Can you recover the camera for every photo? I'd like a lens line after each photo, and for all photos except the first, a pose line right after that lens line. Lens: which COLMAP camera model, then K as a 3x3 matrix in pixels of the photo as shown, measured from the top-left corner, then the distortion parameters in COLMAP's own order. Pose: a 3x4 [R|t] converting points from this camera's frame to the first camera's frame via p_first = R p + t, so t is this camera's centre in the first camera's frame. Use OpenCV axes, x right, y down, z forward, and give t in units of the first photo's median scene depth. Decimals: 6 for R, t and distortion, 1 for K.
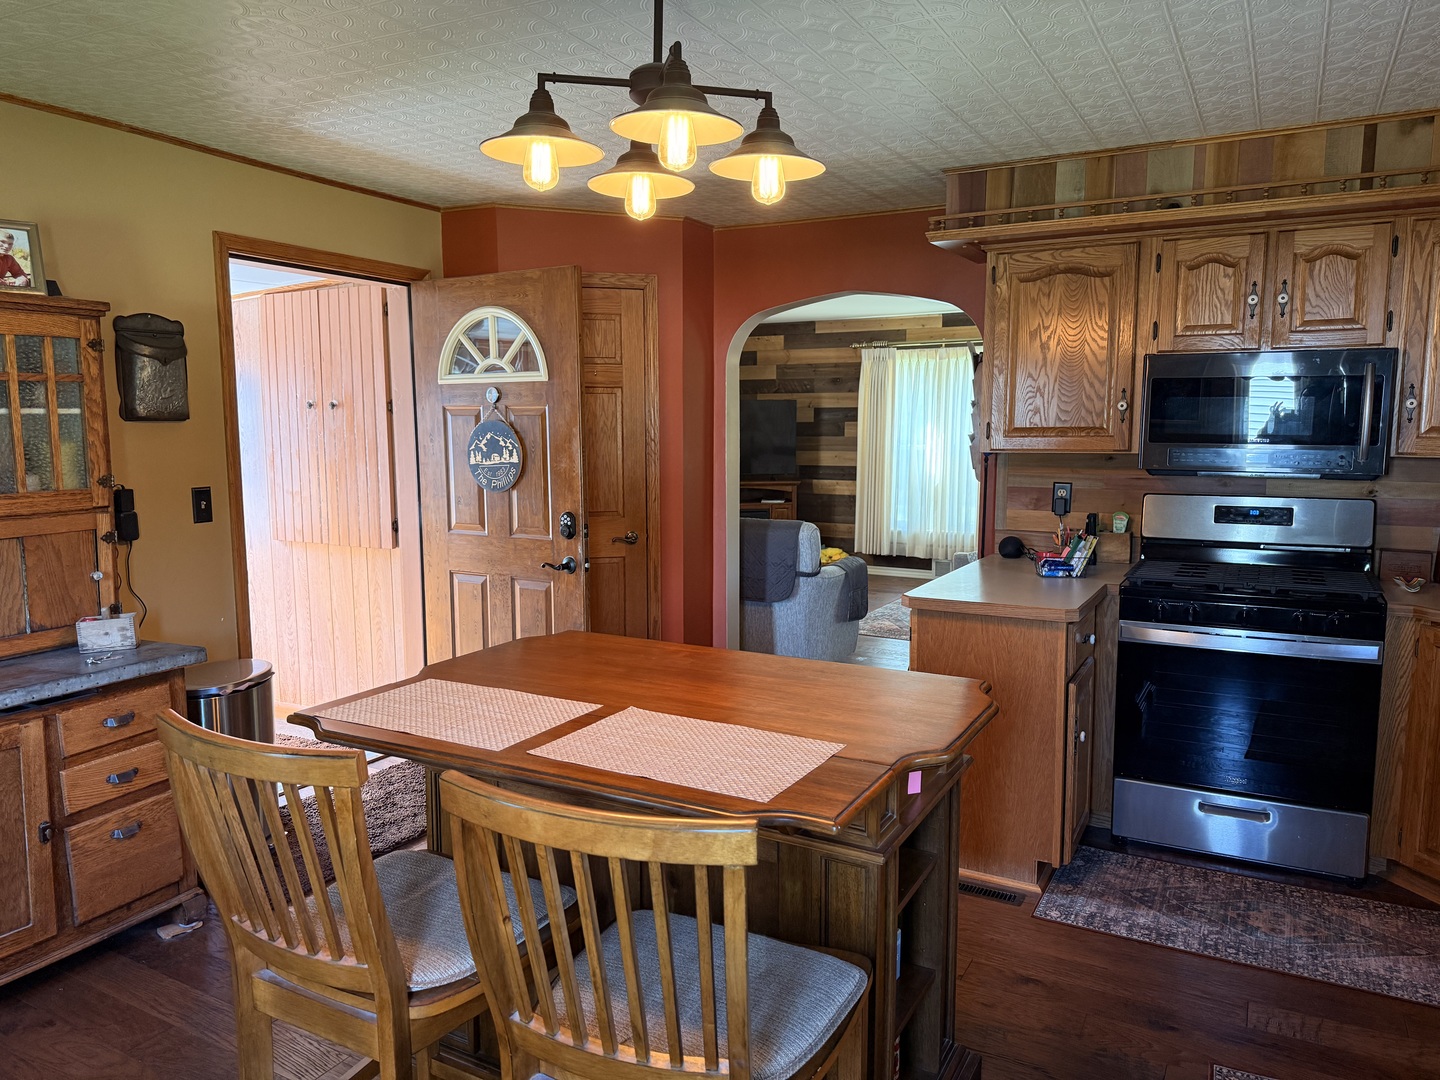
lens RADIAL K [[1010.1, 0, 727.2], [0, 1010.1, 531.4], [0, 0, 1]] dist [0.071449, -0.091859]
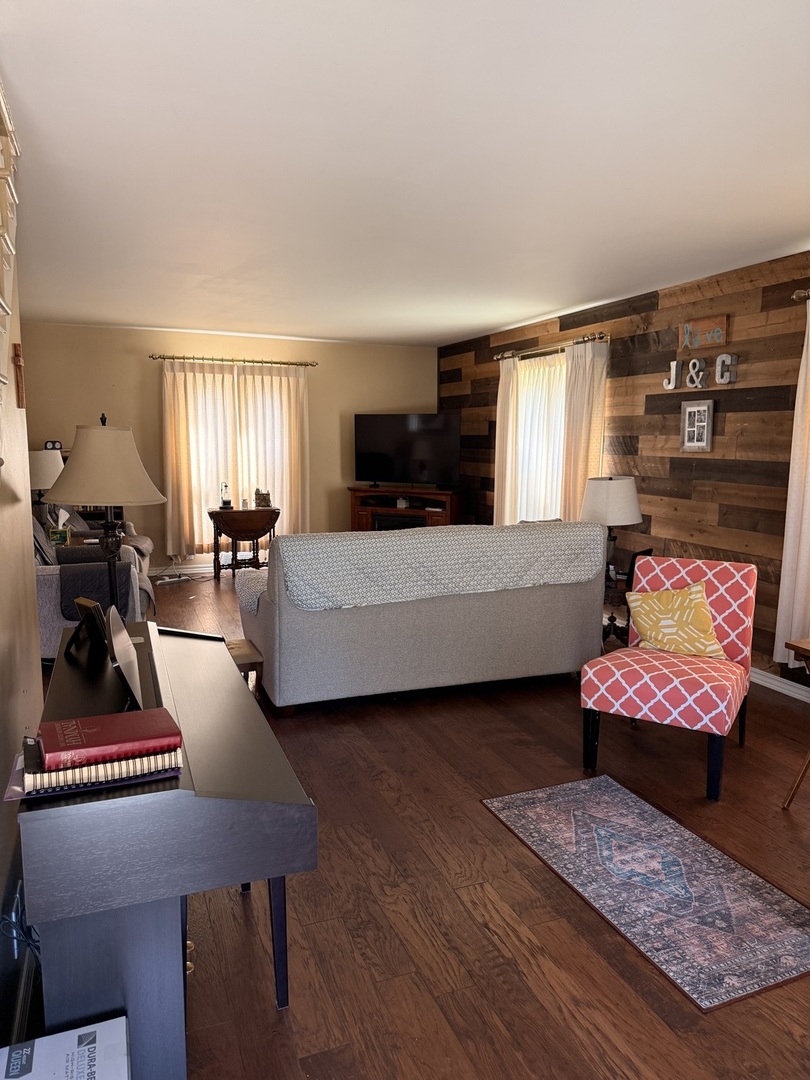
lens RADIAL K [[757.6, 0, 425.4], [0, 757.6, 543.1], [0, 0, 1]] dist [0.071449, -0.091859]
pose [[0.772780, 0.091914, -0.627983, 0.545245], [-0.072218, 0.995766, 0.056875, -0.039155], [0.630552, 0.001399, 0.776146, 0.371797]]
